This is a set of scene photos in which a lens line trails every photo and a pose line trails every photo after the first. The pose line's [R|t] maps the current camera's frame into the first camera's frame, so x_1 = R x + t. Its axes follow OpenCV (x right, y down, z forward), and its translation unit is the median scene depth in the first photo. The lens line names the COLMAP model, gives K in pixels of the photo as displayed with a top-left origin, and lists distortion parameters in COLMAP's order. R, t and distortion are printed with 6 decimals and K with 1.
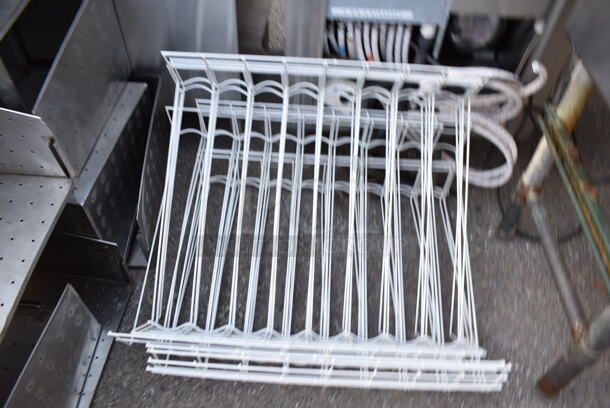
lens RADIAL K [[469.8, 0, 308.1], [0, 469.8, 199.7], [0, 0, 1]] dist [-0.109371, 0.023546]
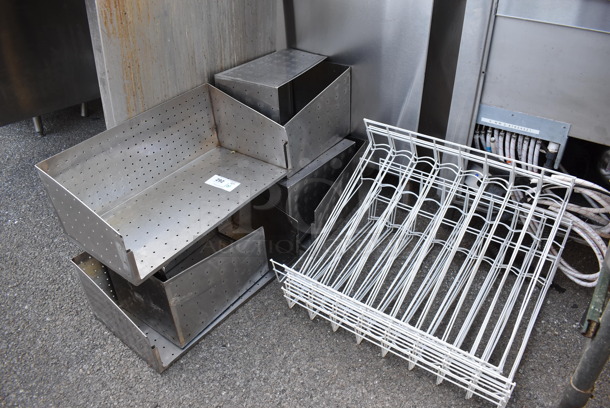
lens RADIAL K [[469.8, 0, 299.8], [0, 469.8, 204.7], [0, 0, 1]] dist [-0.109371, 0.023546]
pose [[0.831660, 0.266339, -0.487243, 0.348837], [-0.377218, 0.914899, -0.143755, 0.260415], [0.407491, 0.303352, 0.861353, -0.393536]]
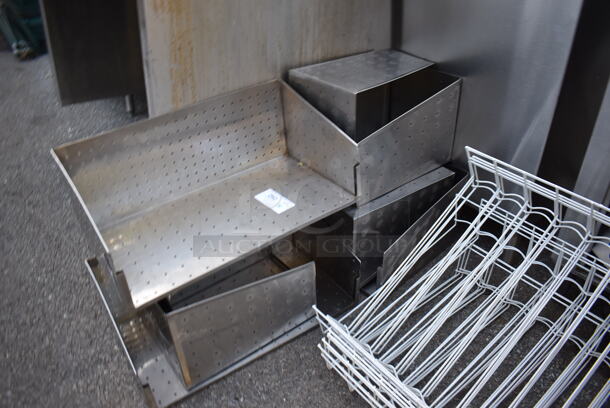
lens RADIAL K [[469.8, 0, 295.6], [0, 469.8, 196.3], [0, 0, 1]] dist [-0.109371, 0.023546]
pose [[0.634555, 0.372045, -0.677438, 0.266221], [-0.545468, 0.836547, -0.051512, 0.104097], [0.547544, 0.402208, 0.733774, -0.115294]]
